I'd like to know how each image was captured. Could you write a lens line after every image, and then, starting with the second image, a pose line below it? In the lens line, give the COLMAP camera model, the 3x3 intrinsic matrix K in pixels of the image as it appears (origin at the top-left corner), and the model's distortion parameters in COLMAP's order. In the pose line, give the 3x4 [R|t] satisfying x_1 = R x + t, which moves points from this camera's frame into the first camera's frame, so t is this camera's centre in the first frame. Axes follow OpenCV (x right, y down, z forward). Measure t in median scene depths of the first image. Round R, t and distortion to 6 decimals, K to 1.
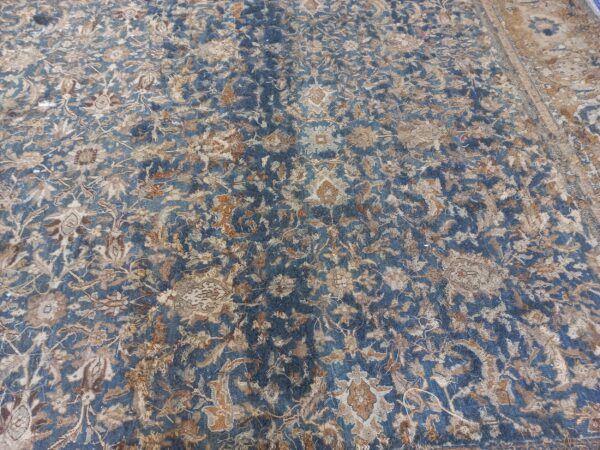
lens RADIAL K [[417.8, 0, 300.0], [0, 417.8, 225.0], [0, 0, 1]] dist [0.070619, -0.105189]
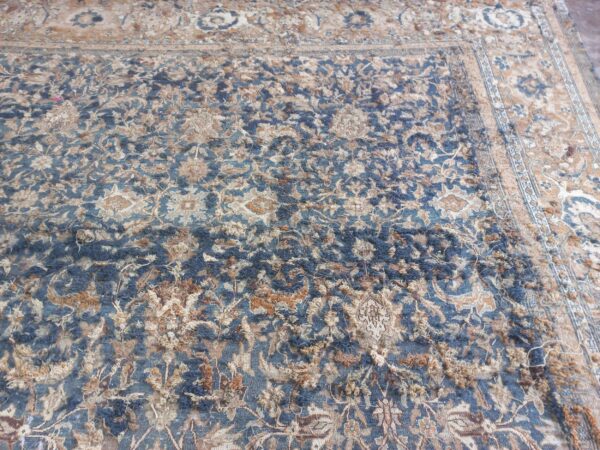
lens RADIAL K [[417.8, 0, 300.0], [0, 417.8, 225.0], [0, 0, 1]] dist [0.070619, -0.105189]
pose [[0.070866, -0.838249, 0.540663, -0.541732], [0.838162, 0.343906, 0.423335, -0.434822], [-0.540797, 0.423164, 0.726960, 0.260097]]
